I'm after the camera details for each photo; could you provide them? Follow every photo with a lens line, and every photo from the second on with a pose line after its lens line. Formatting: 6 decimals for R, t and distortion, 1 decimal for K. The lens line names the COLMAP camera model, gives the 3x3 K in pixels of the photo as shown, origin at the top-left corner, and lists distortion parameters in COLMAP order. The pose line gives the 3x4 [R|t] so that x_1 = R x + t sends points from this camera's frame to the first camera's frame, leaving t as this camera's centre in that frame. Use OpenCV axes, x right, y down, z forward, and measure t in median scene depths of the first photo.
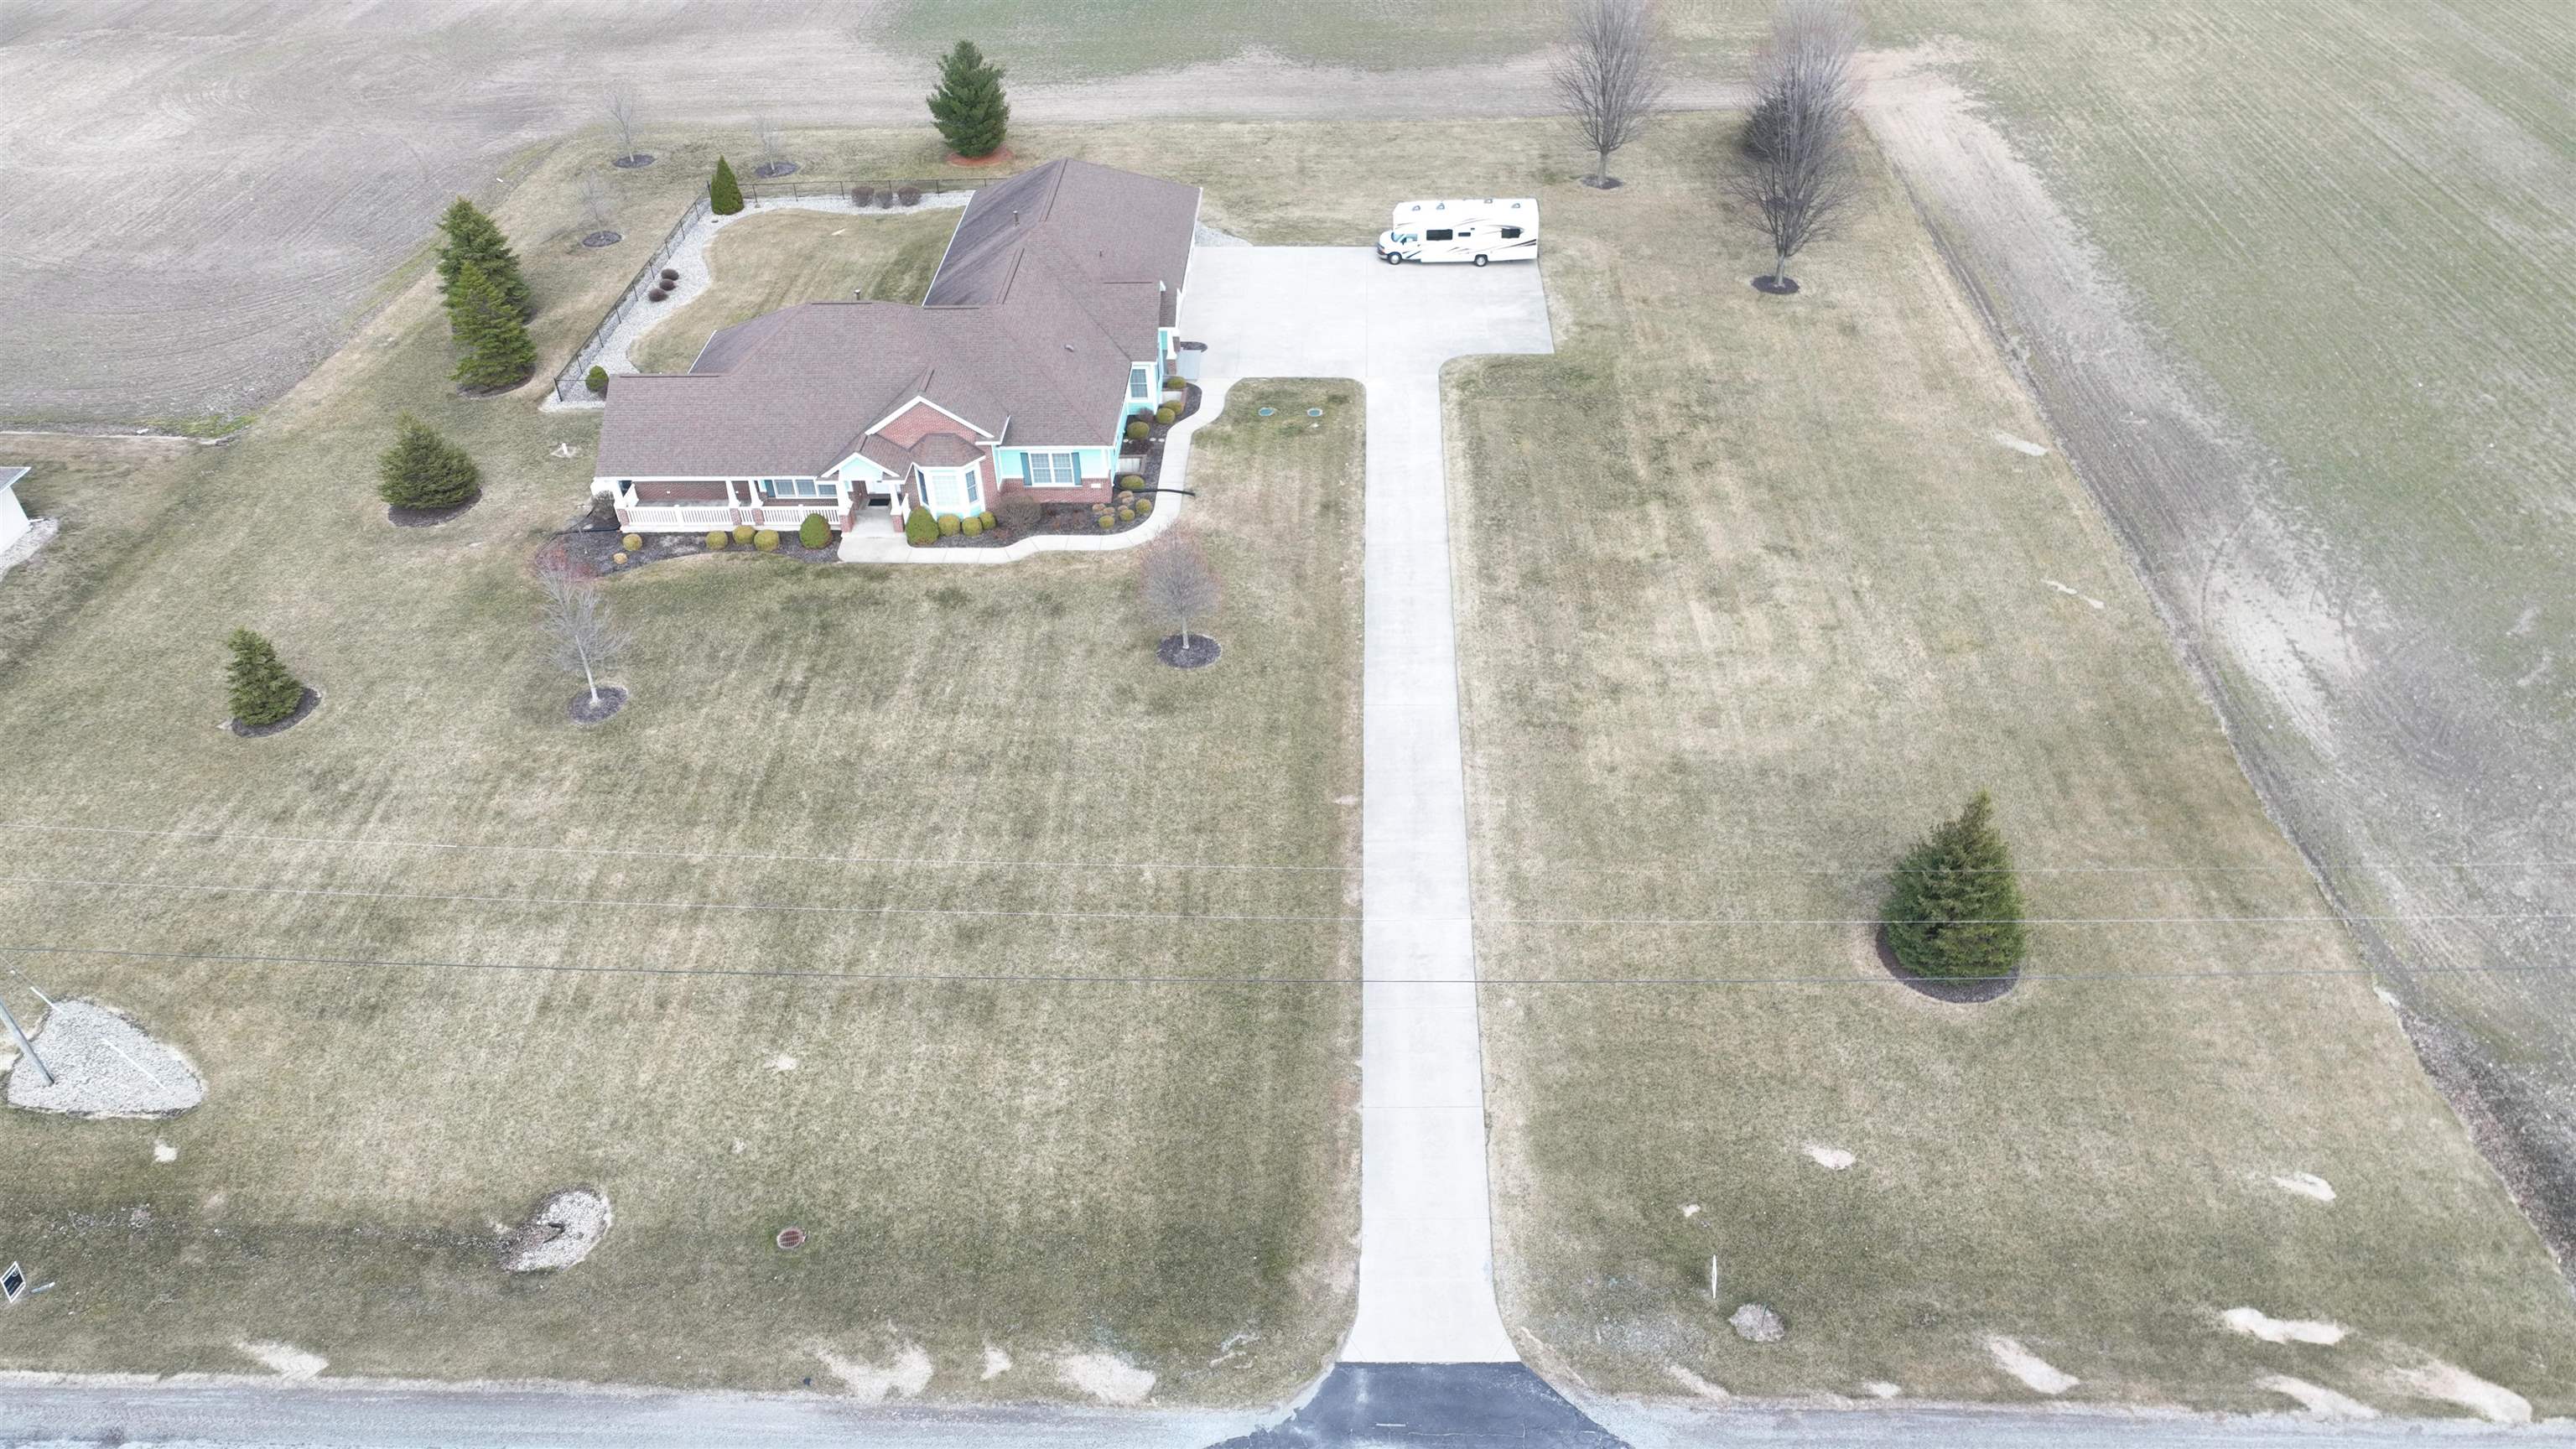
lens RADIAL K [[1811.8, 0, 1288.0], [0, 1811.8, 724.5], [0, 0, 1]] dist [0.006050, 0.006316]
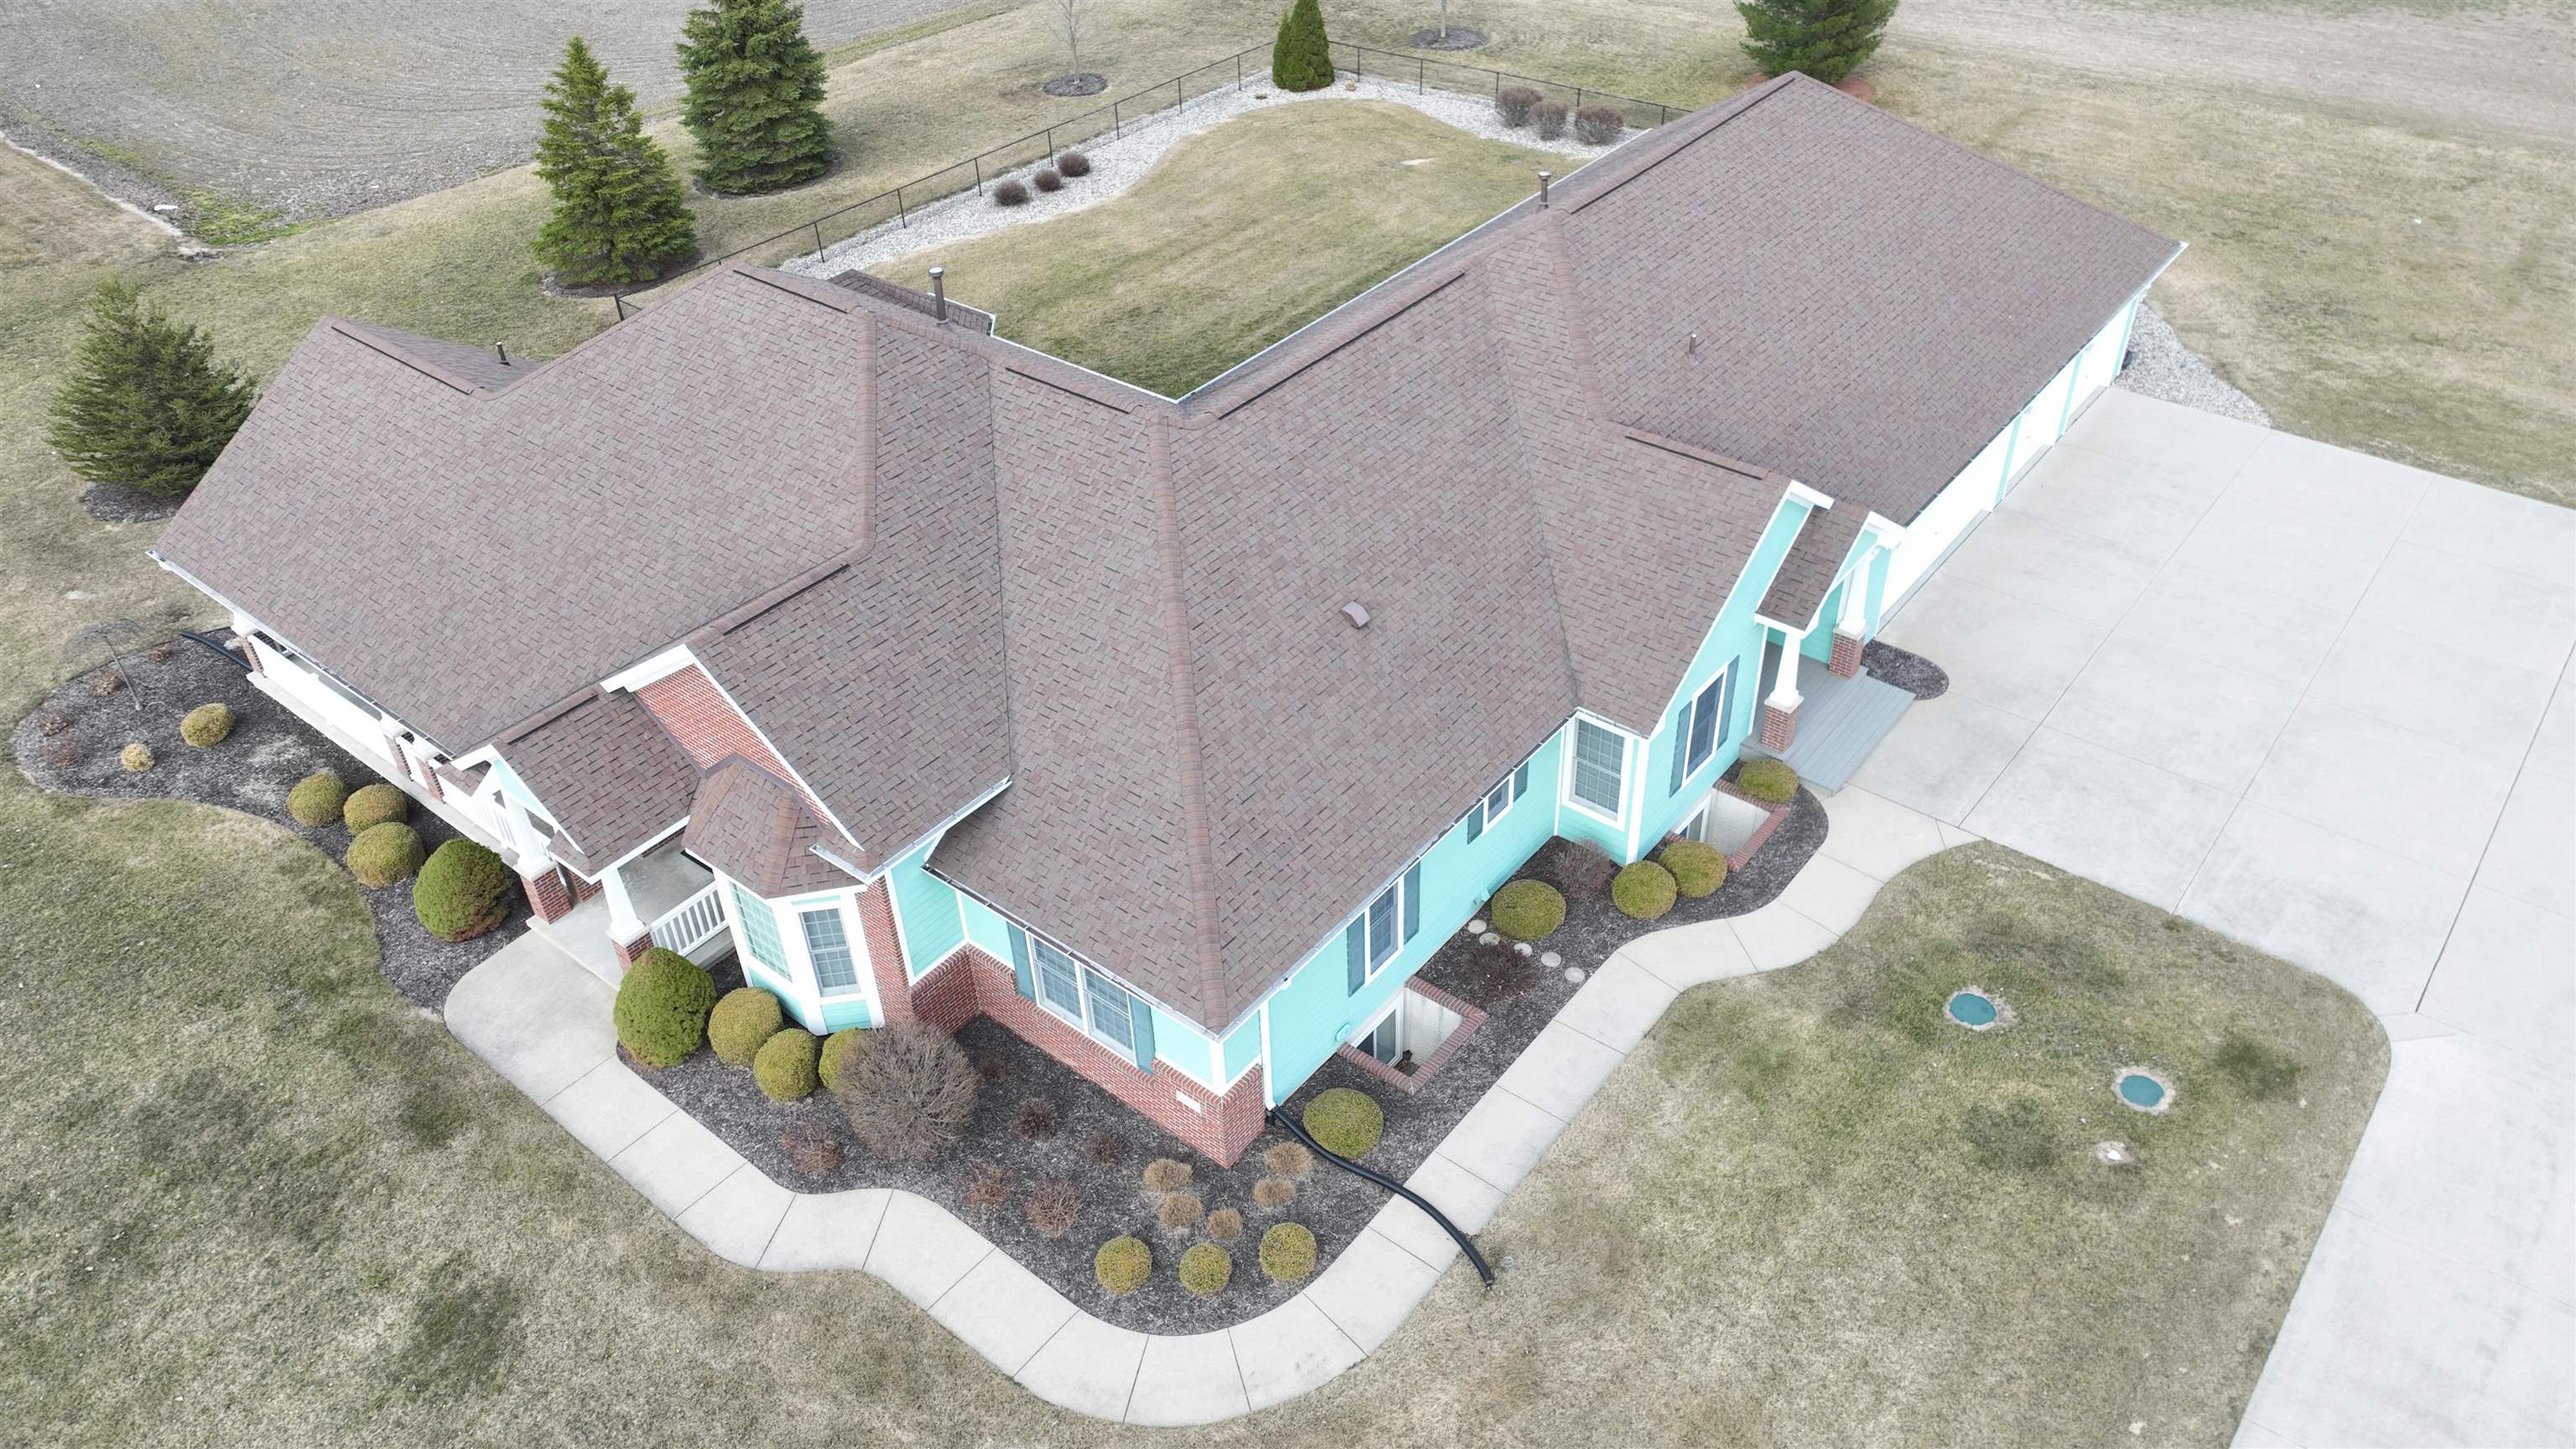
lens RADIAL K [[1811.8, 0, 1288.0], [0, 1811.8, 724.5], [0, 0, 1]] dist [0.006050, 0.006316]
pose [[0.800961, 0.362862, -0.476227, 0.023933], [-0.355927, 0.928182, 0.108600, -0.225666], [0.481432, 0.082518, 0.872590, 0.747424]]
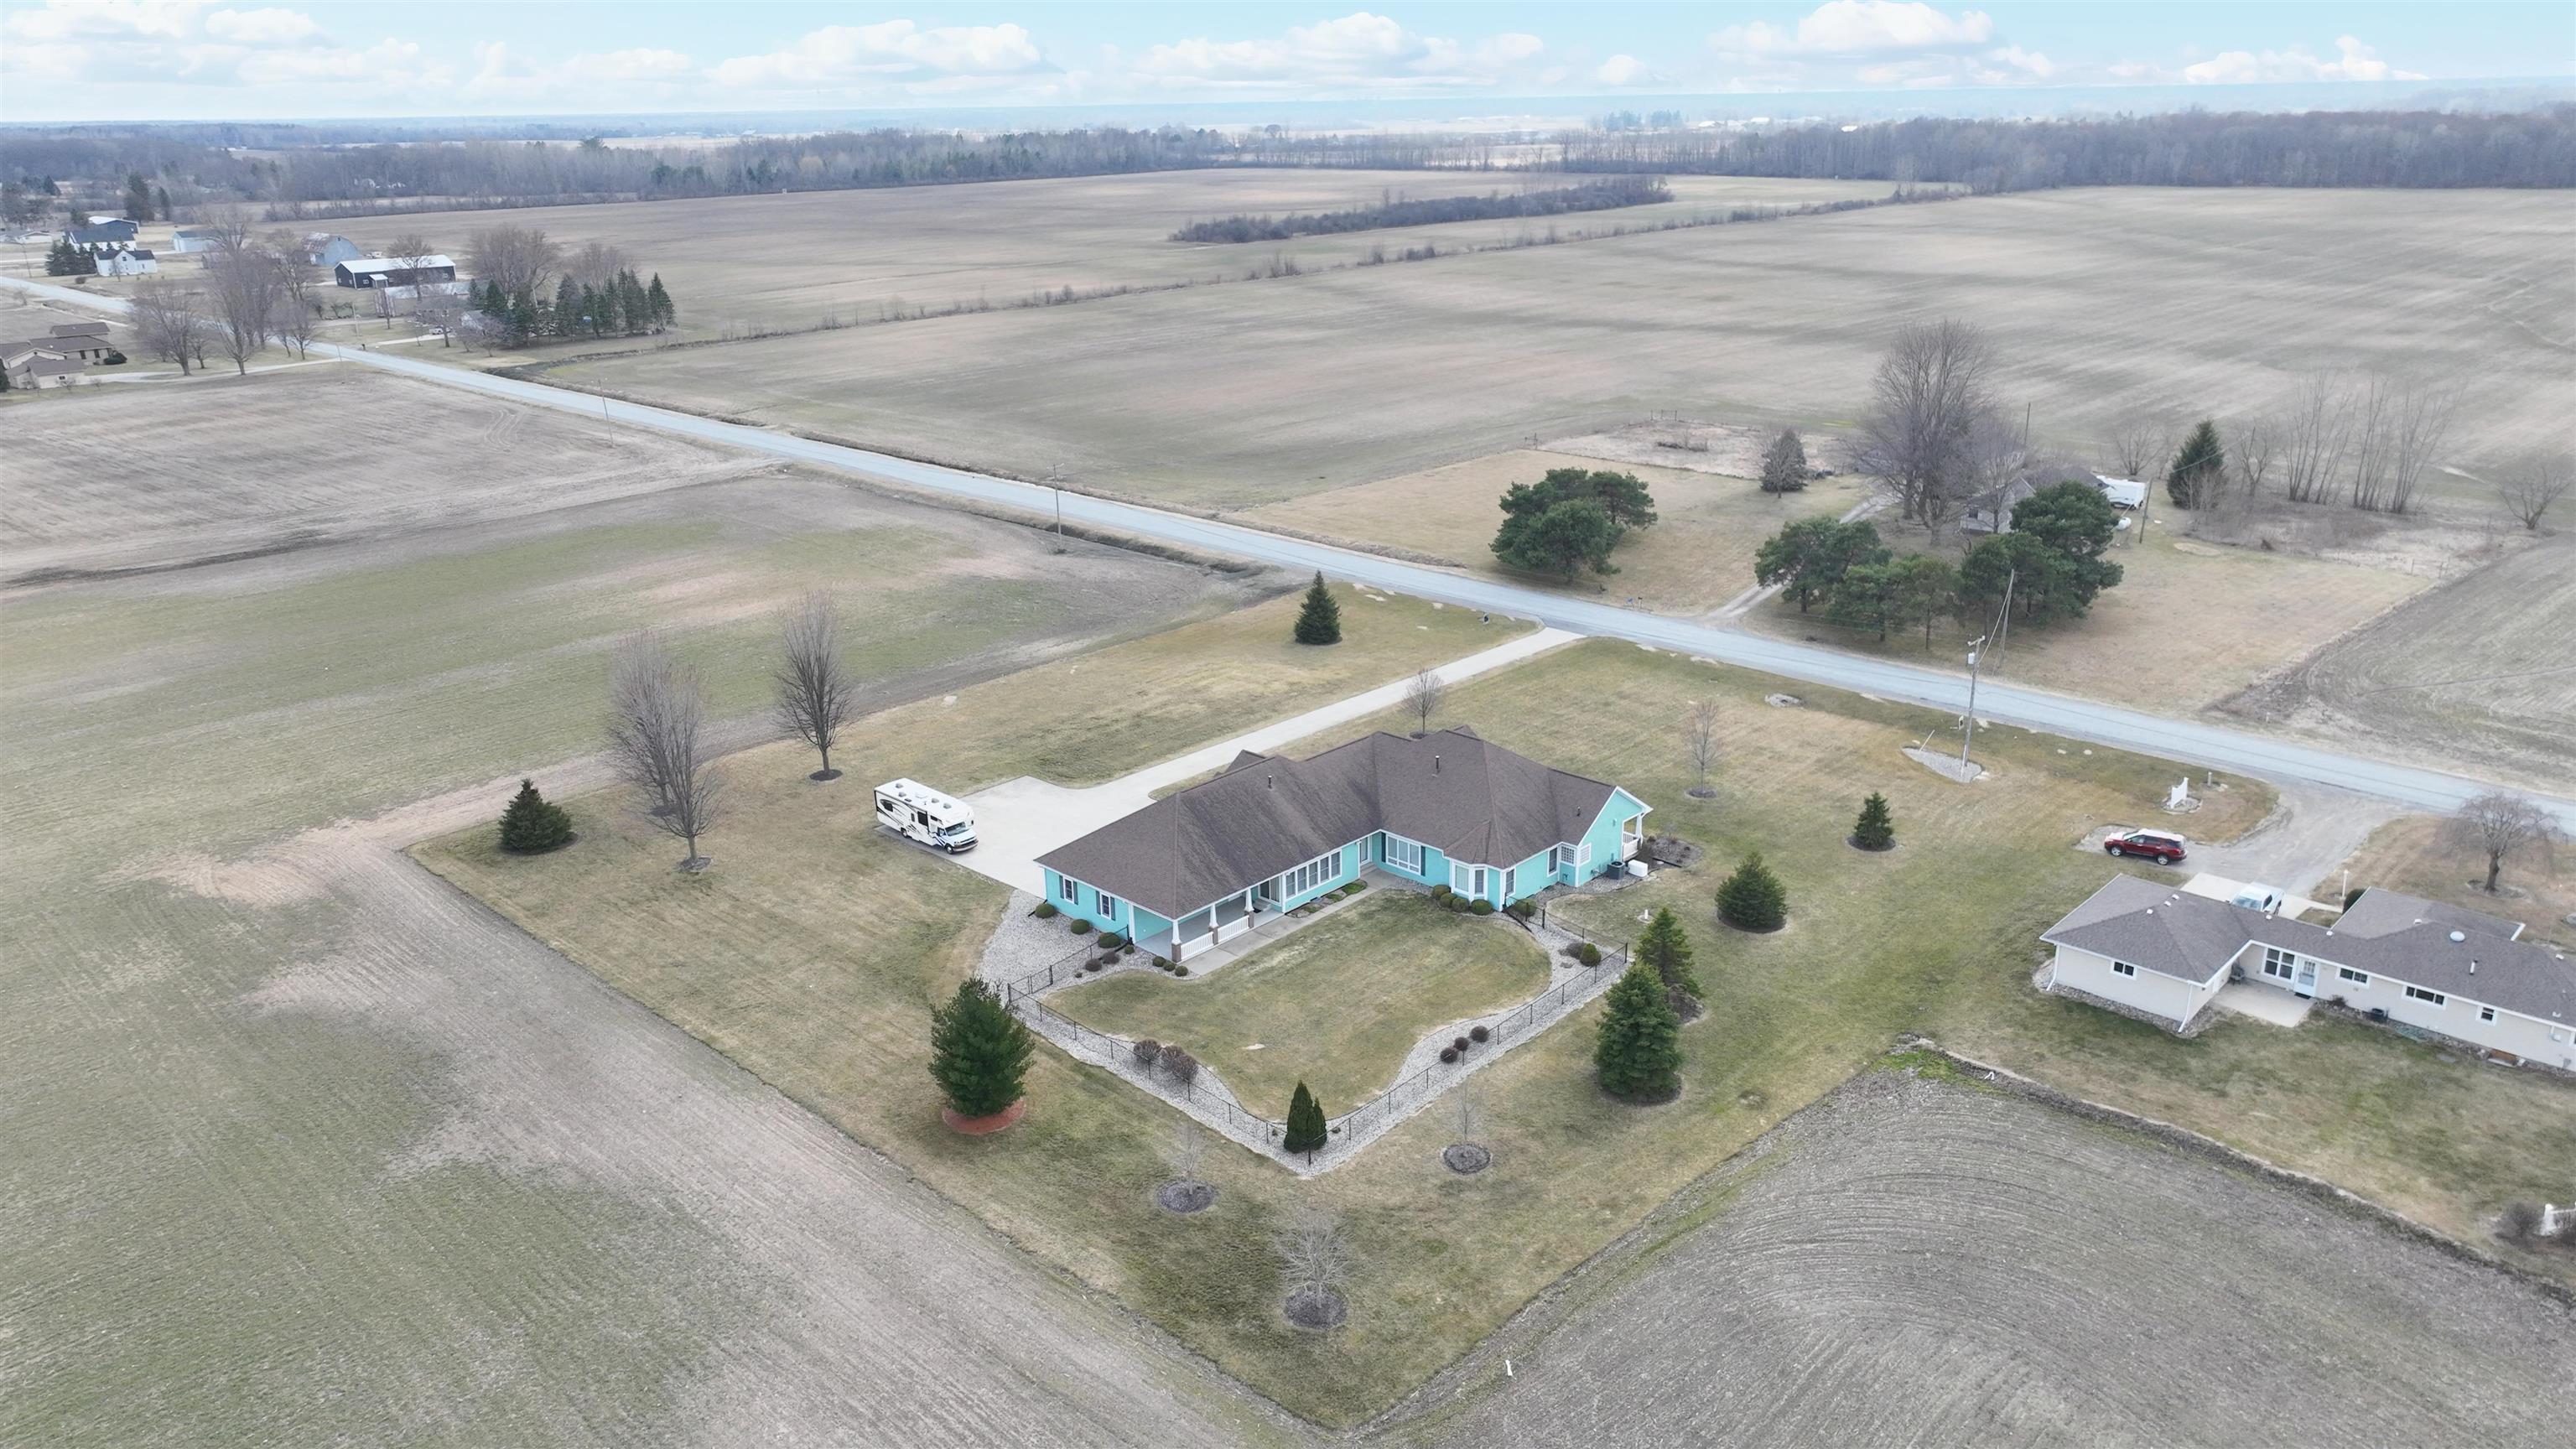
lens RADIAL K [[1811.8, 0, 1288.0], [0, 1811.8, 724.5], [0, 0, 1]] dist [0.006050, 0.006316]
pose [[-0.747005, -0.180925, 0.639726, -1.073572], [0.434270, 0.595800, 0.675598, -1.287421], [-0.503381, 0.782489, -0.366495, 1.597133]]
